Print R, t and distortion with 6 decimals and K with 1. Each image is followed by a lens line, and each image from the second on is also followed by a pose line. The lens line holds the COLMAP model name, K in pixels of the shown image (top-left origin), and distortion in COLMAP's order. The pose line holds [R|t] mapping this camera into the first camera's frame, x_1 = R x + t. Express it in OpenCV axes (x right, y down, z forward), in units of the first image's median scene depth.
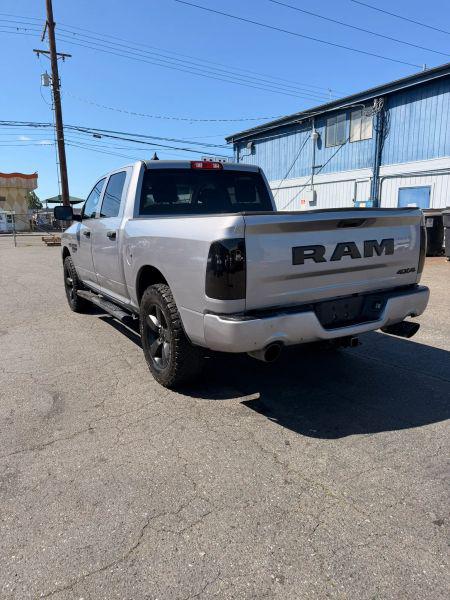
lens RADIAL K [[420.7, 0, 221.5], [0, 420.7, 301.0], [0, 0, 1]] dist [0.003605, -0.001098]
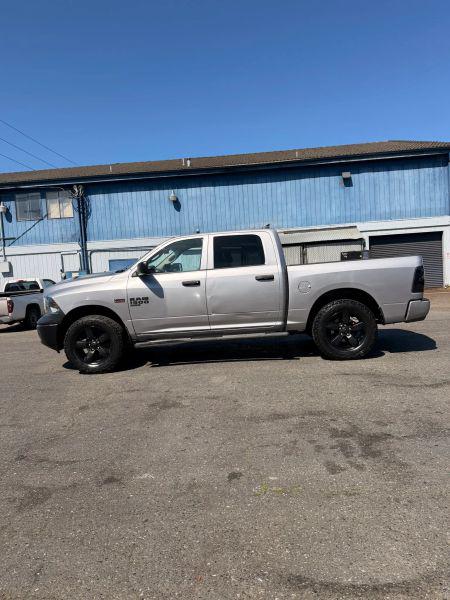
lens RADIAL K [[415.7, 0, 225.0], [0, 415.7, 300.0], [0, 0, 1]] dist [0.003843, 0.000301]
pose [[0.574002, -0.056960, 0.816871, -0.342644], [0.203595, 0.976179, -0.074994, -0.002007], [-0.793140, 0.209357, 0.571925, 0.082112]]
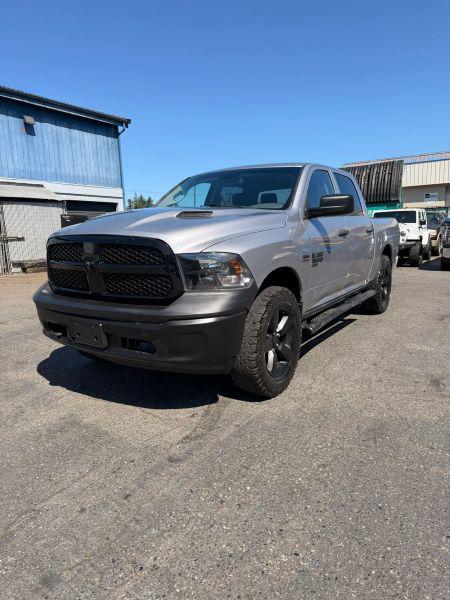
lens RADIAL K [[420.5, 0, 225.0], [0, 420.5, 300.0], [0, 0, 1]] dist [0.005405, -0.003085]
pose [[-0.418968, -0.110445, 0.901259, -0.281973], [0.208396, 0.954383, 0.213832, -0.074860], [-0.883763, 0.277408, -0.376840, 0.453206]]
